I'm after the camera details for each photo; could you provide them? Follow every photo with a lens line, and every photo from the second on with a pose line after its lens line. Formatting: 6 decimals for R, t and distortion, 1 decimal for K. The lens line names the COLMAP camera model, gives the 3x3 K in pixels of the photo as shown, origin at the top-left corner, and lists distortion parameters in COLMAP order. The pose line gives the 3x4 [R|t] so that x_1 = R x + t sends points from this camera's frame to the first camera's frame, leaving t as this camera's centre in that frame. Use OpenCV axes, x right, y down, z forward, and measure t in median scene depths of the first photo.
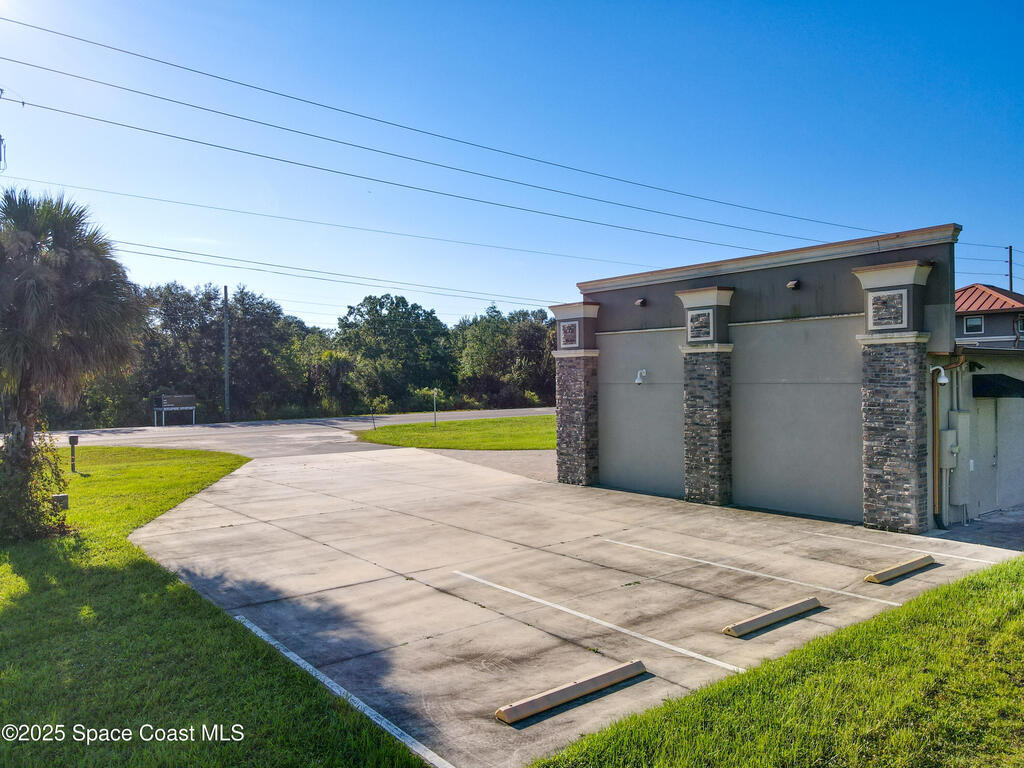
lens RADIAL K [[753.0, 0, 512.2], [0, 753.0, 385.5], [0, 0, 1]] dist [0.009980, -0.000347]
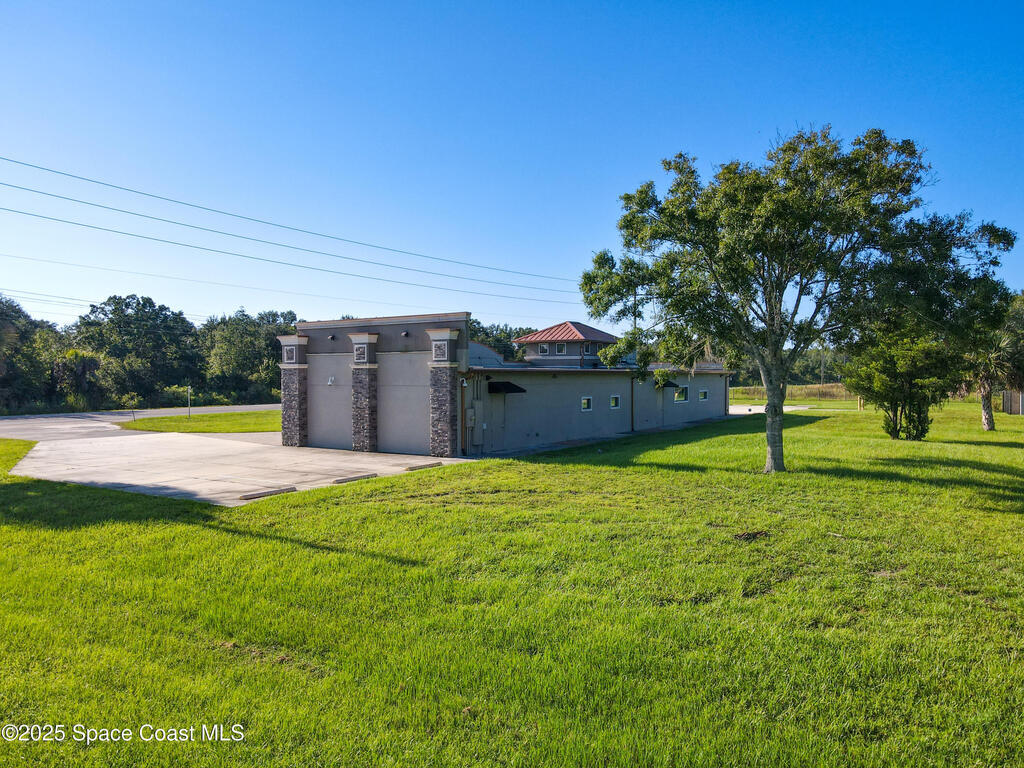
lens RADIAL K [[753.0, 0, 502.4], [0, 753.0, 391.4], [0, 0, 1]] dist [0.009980, -0.000347]
pose [[0.953367, 0.002697, 0.301802, 0.008751], [-0.005835, 0.999938, 0.009496, -0.002203], [-0.301757, -0.010814, 0.953323, -0.254707]]
